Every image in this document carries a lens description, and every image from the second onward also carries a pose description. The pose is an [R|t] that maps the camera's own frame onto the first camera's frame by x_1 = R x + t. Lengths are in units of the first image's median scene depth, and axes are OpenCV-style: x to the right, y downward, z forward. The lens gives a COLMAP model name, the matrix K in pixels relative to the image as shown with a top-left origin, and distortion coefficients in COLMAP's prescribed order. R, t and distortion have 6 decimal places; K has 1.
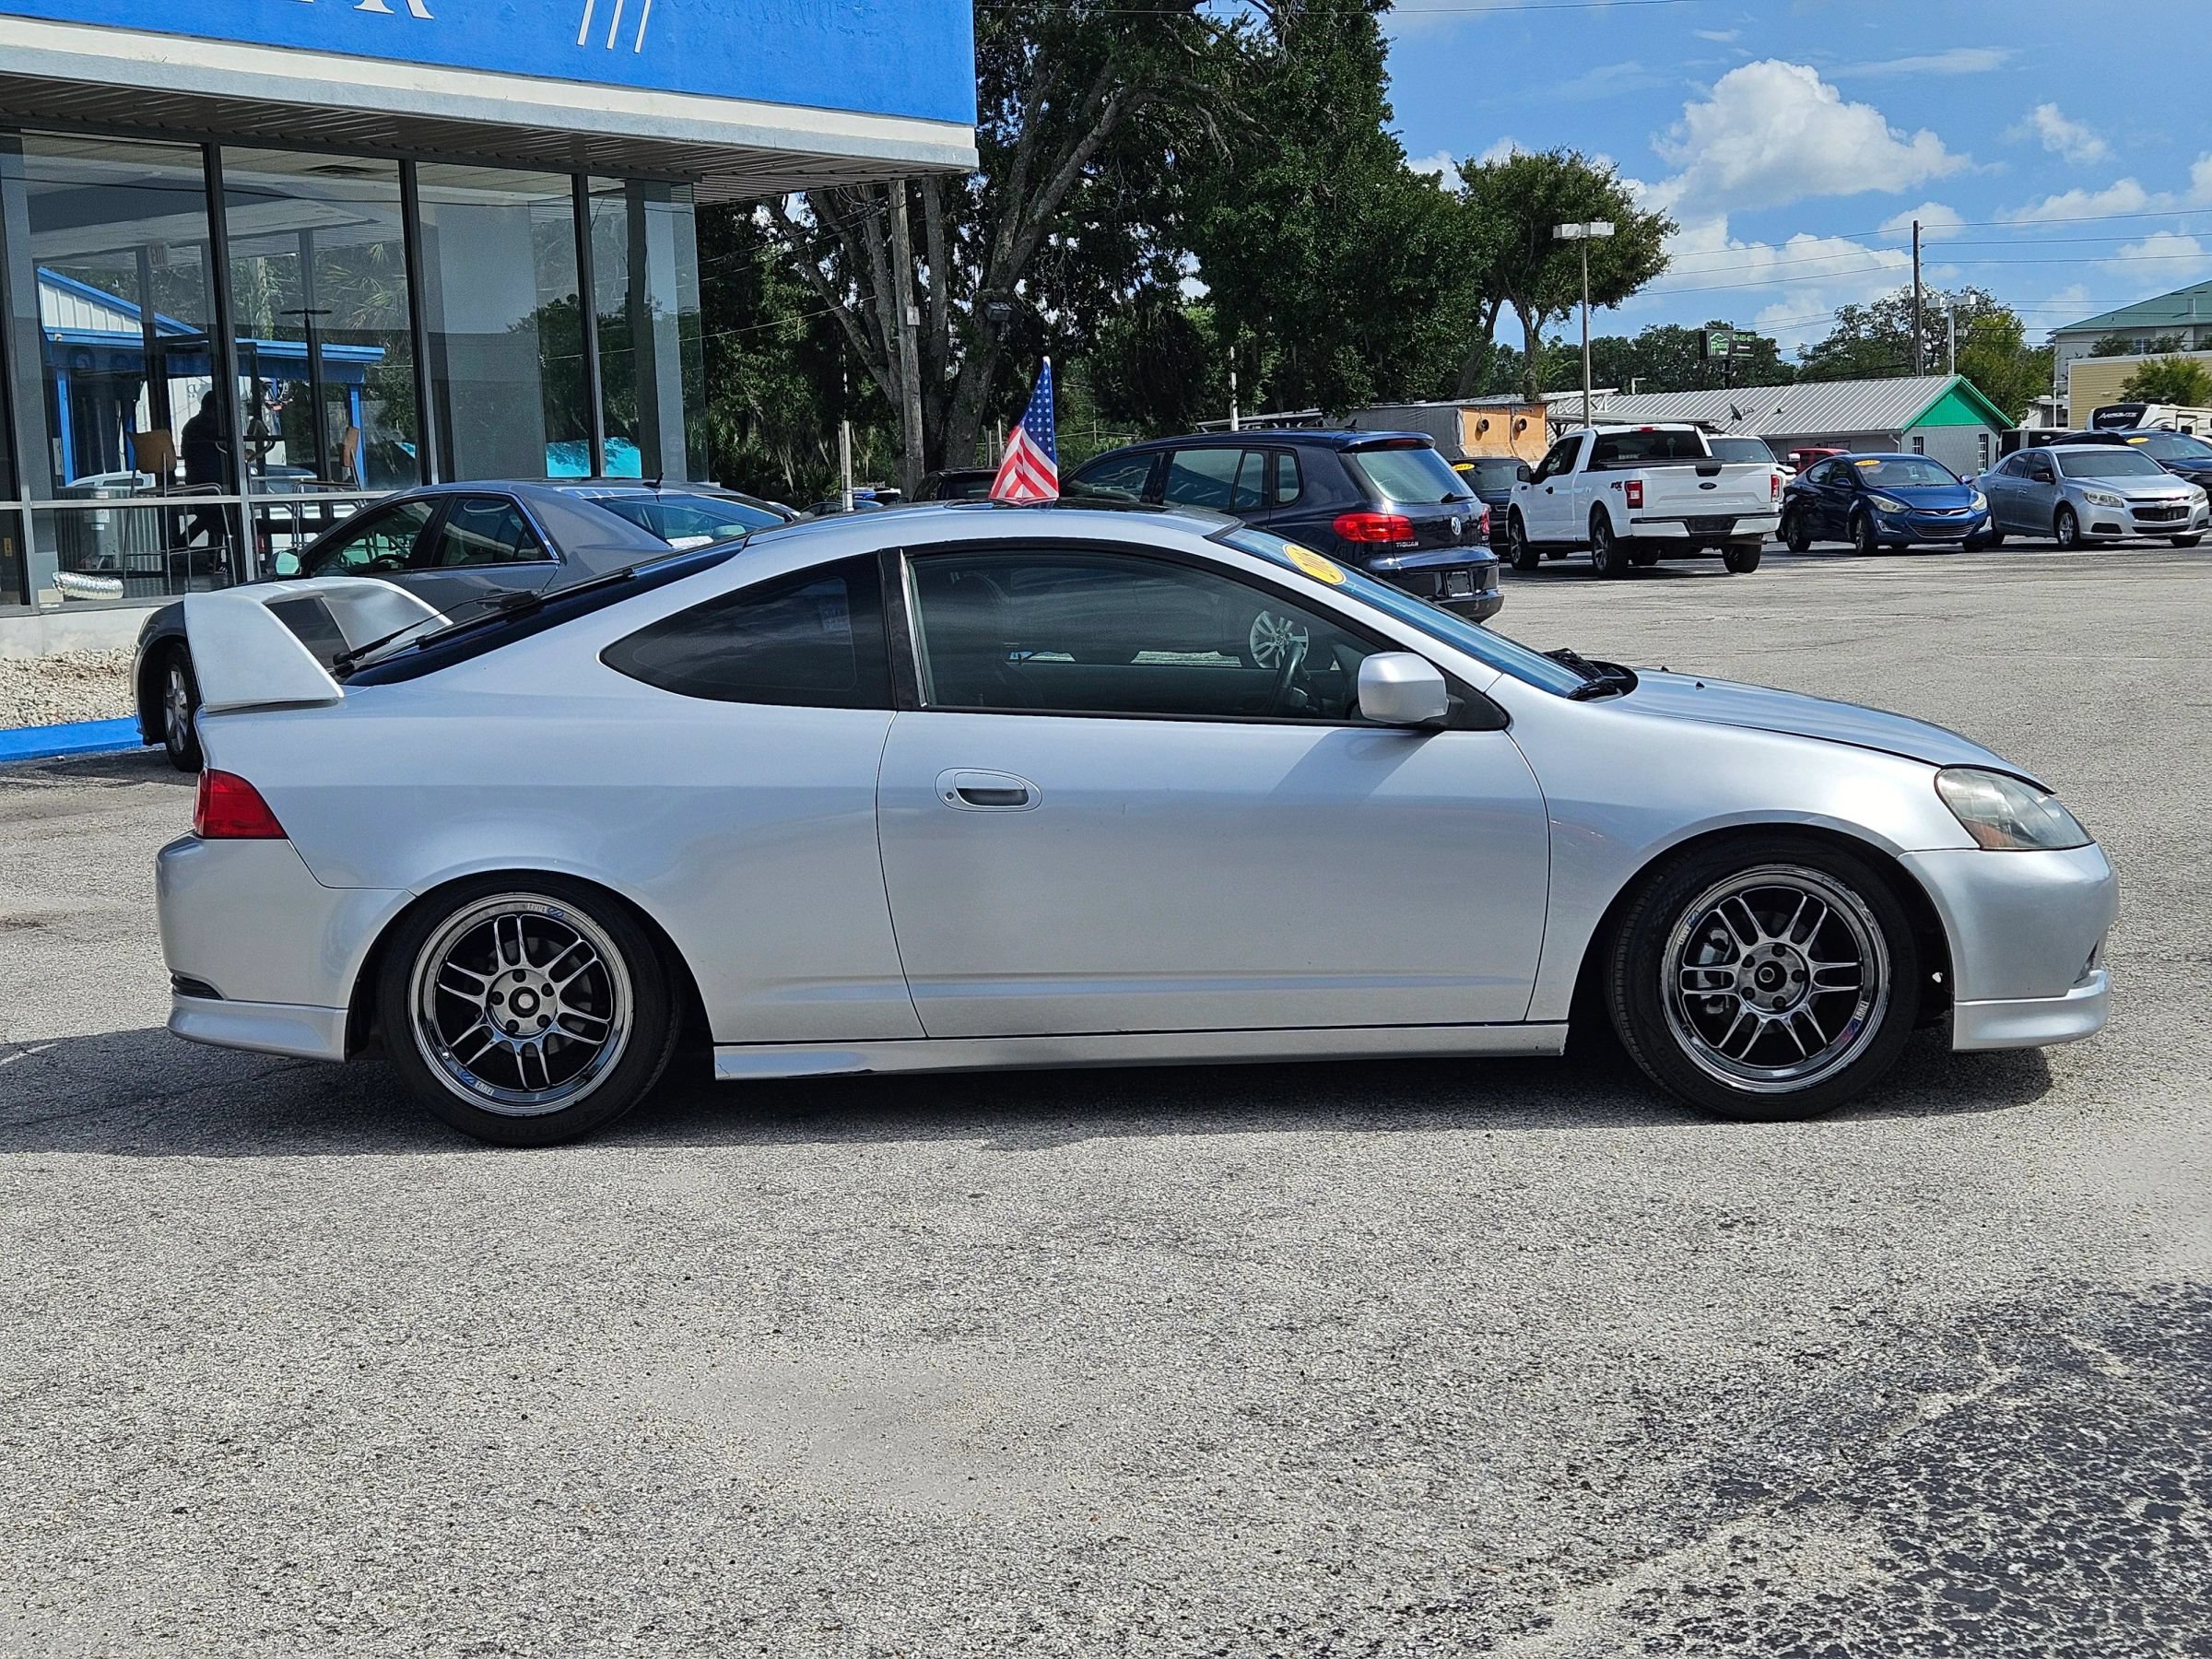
lens RADIAL K [[2930.0, 0, 1099.5], [0, 2930.0, 823.4], [0, 0, 1]] dist [0.085984, -0.061700]
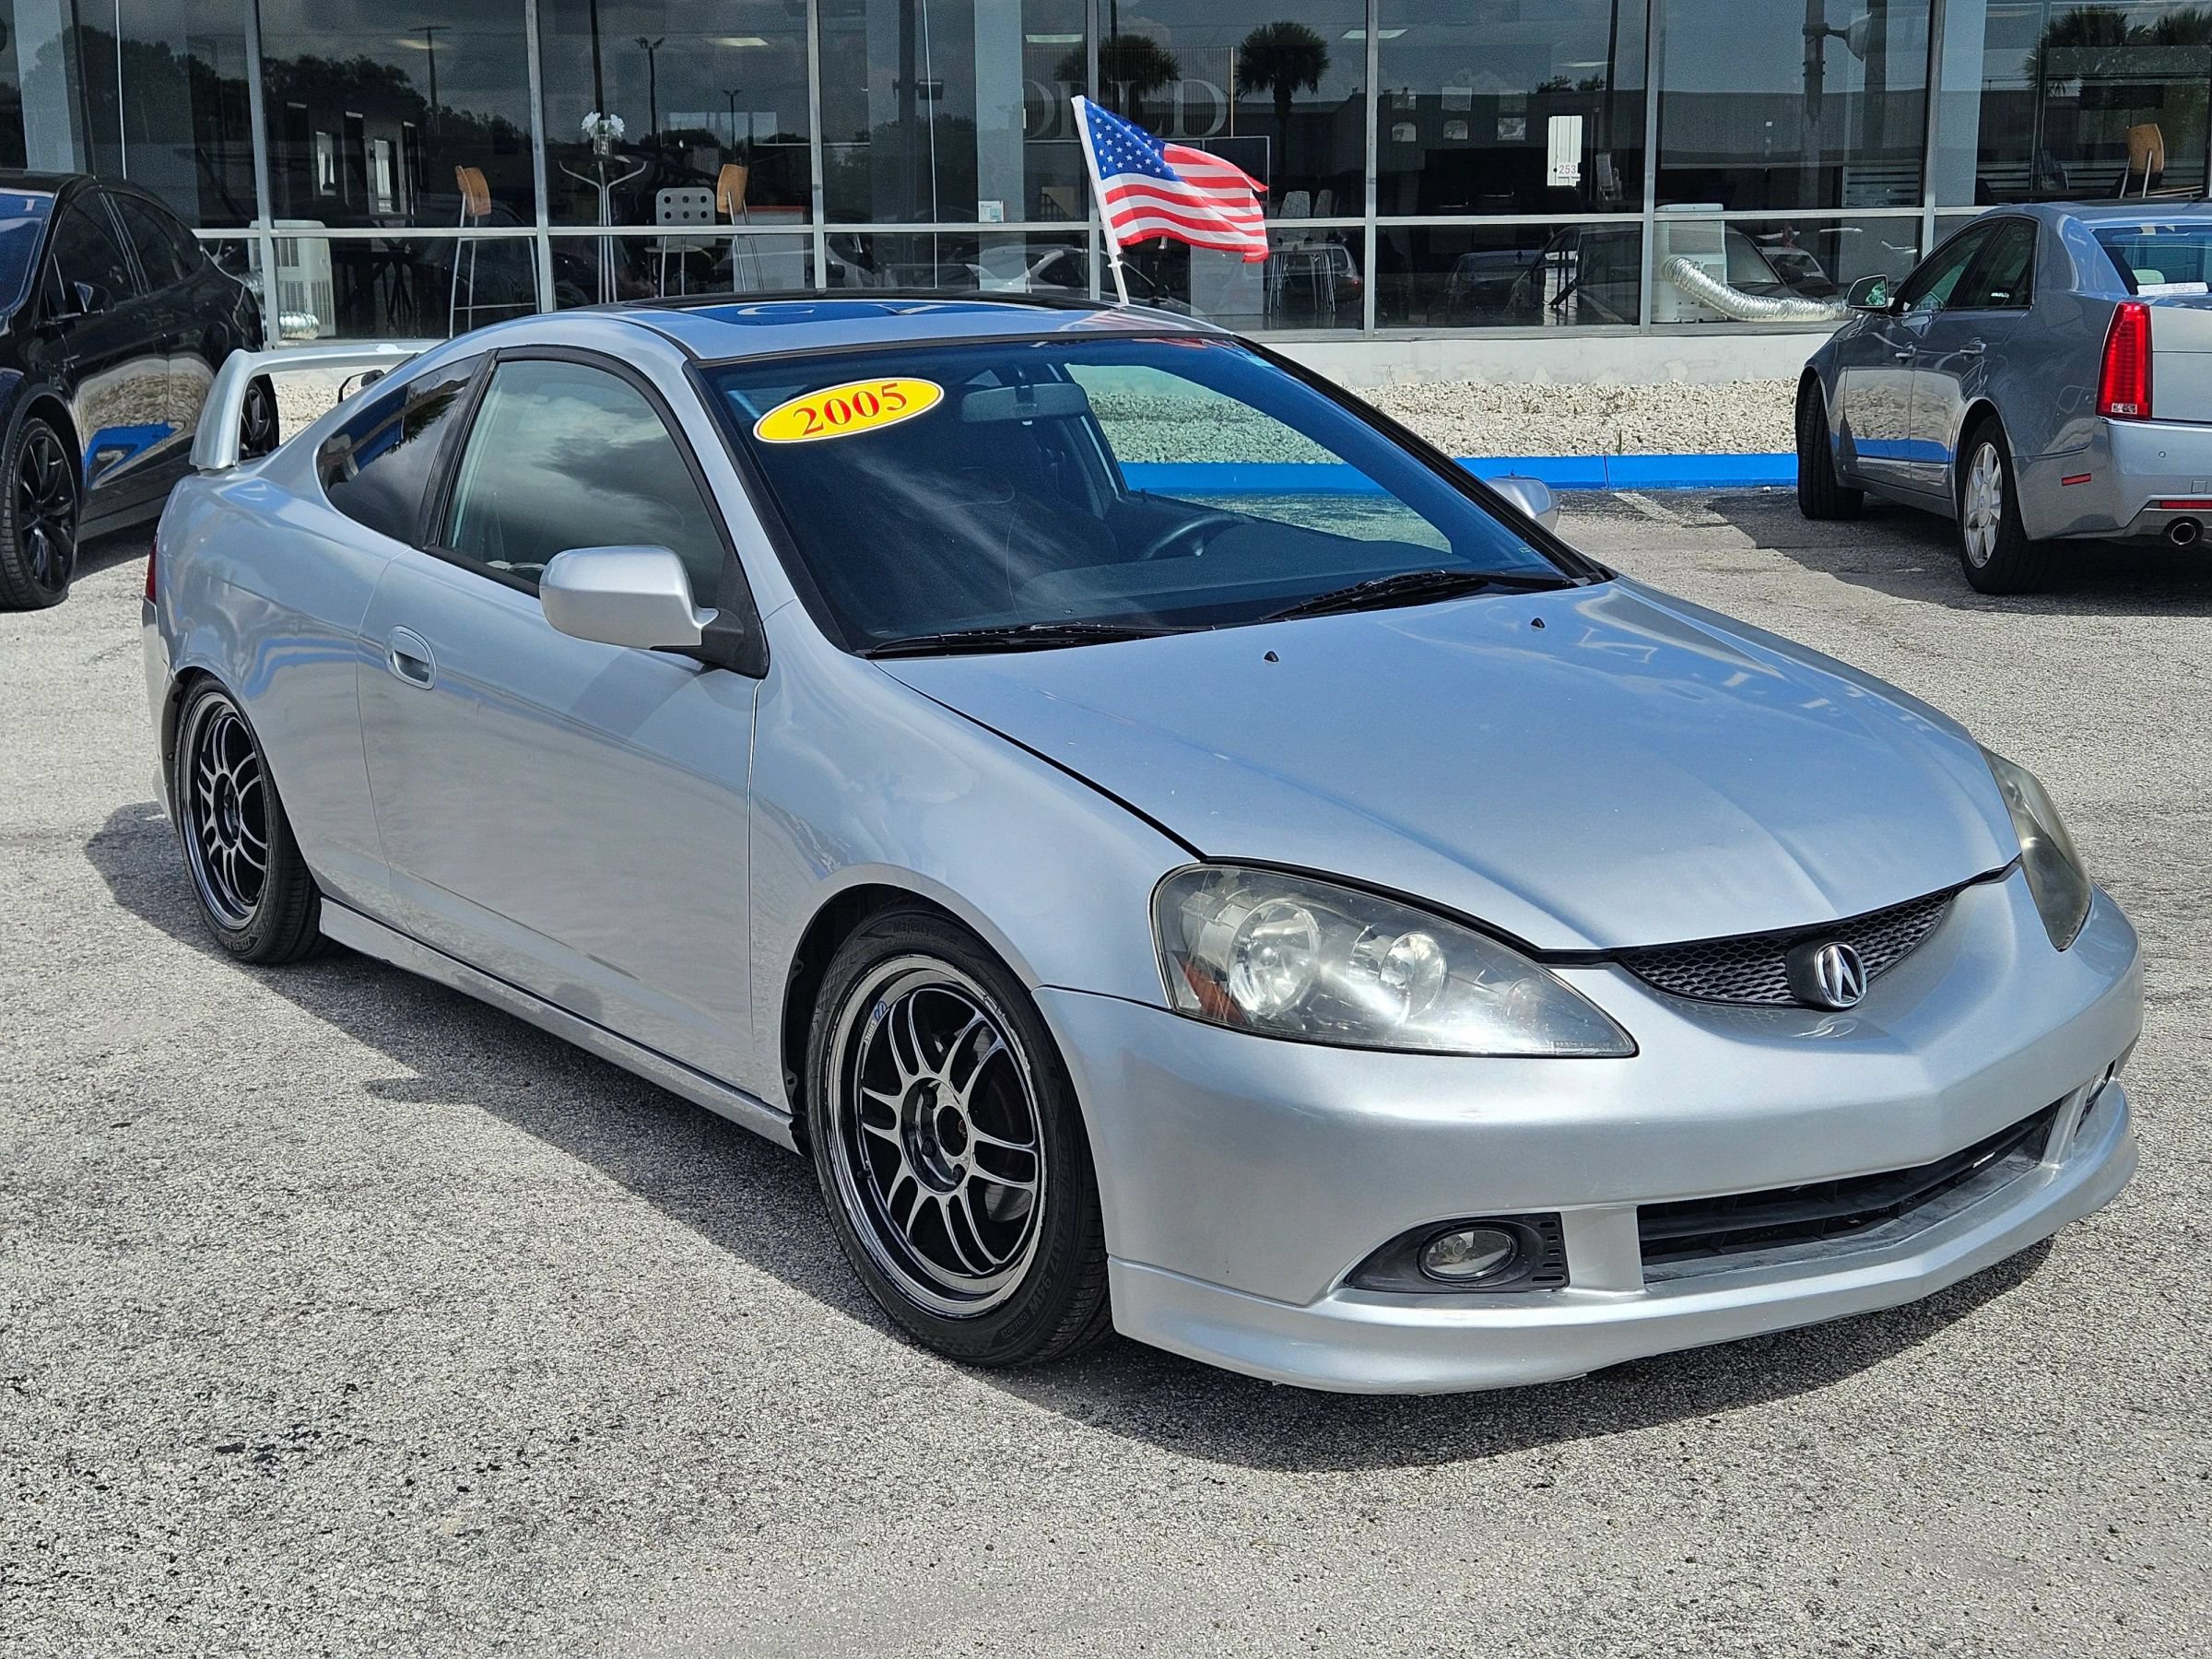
lens RADIAL K [[2930.0, 0, 1099.5], [0, 2930.0, 823.4], [0, 0, 1]] dist [0.085984, -0.061700]
pose [[0.607605, 0.187630, -0.771758, 0.722382], [-0.100763, 0.982054, 0.159427, -0.118676], [0.787822, -0.019104, 0.615607, 0.622579]]
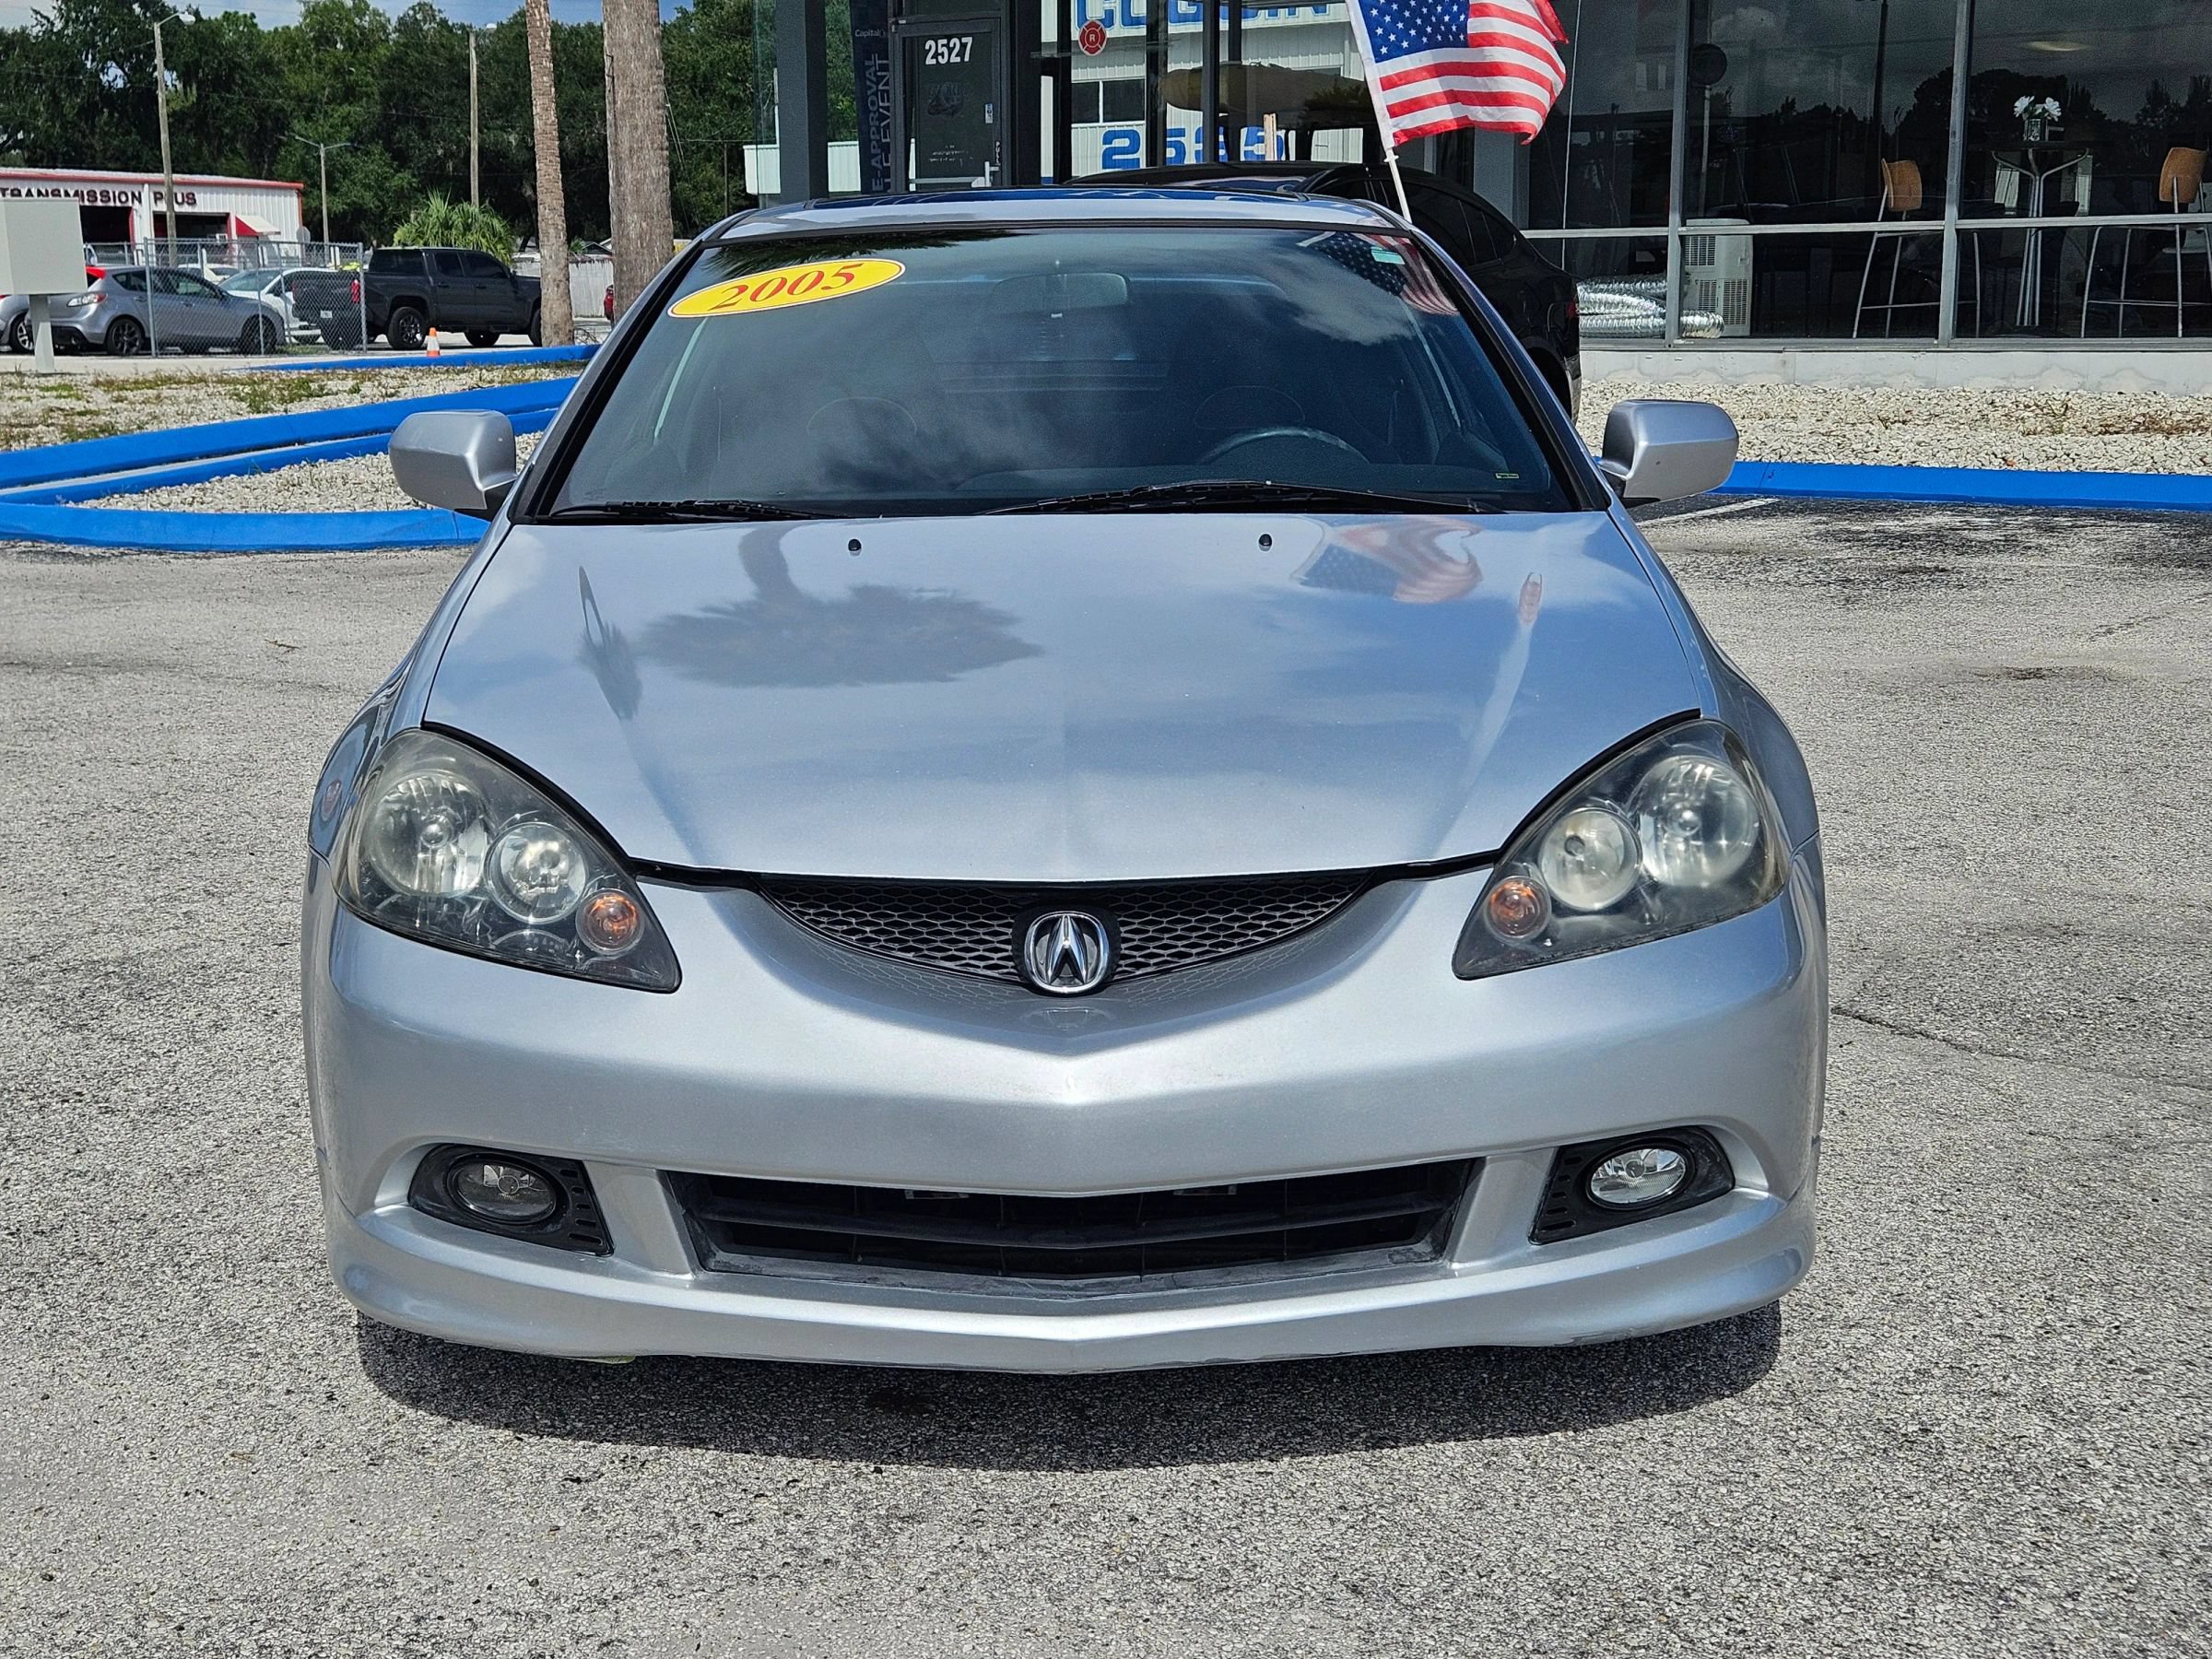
lens RADIAL K [[2930.0, 0, 1099.5], [0, 2930.0, 823.4], [0, 0, 1]] dist [0.085984, -0.061700]
pose [[0.040505, 0.215638, -0.975633, 0.816566], [-0.103698, 0.972069, 0.210545, -0.128740], [0.993784, 0.092643, 0.061735, 1.088610]]
